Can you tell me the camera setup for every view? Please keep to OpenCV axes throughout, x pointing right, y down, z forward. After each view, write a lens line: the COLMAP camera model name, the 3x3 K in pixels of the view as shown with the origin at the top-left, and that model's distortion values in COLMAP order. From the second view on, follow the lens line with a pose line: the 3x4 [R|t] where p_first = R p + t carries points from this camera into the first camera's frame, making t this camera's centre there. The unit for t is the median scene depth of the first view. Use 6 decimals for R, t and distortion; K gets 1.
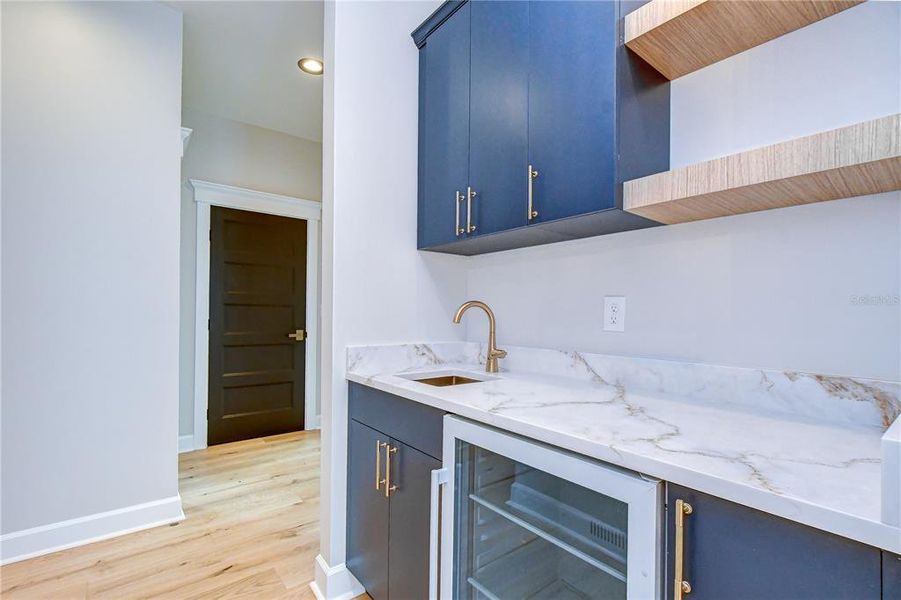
lens RADIAL K [[405.3, 0, 455.9], [0, 405.3, 317.1], [0, 0, 1]] dist [0.000632, -0.000003]
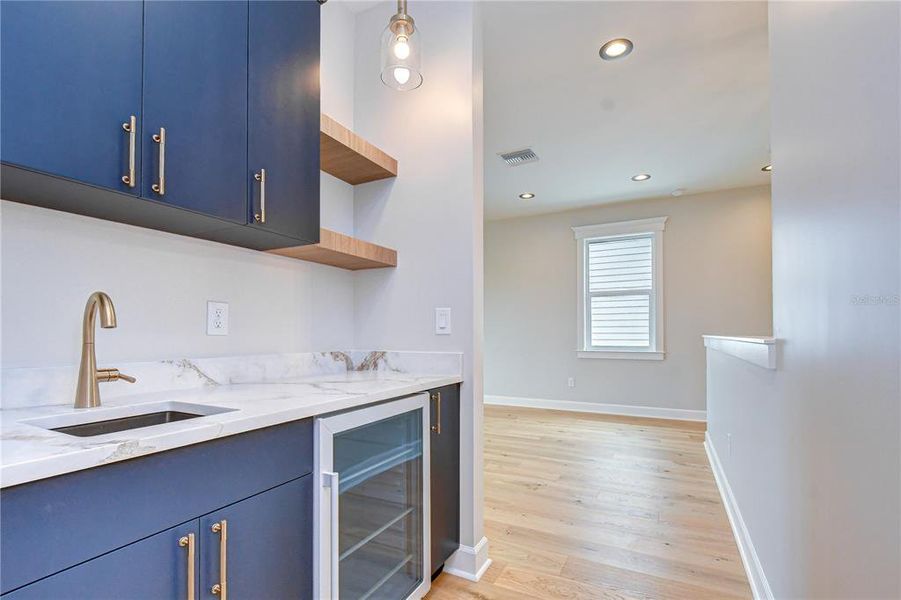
lens RADIAL K [[405.3, 0, 455.9], [0, 405.3, 317.1], [0, 0, 1]] dist [0.000632, -0.000003]
pose [[-0.420363, 0.019280, 0.907151, -0.821483], [-0.005780, 0.999697, -0.023925, 0.009559], [-0.907338, -0.015300, -0.420124, 0.871738]]
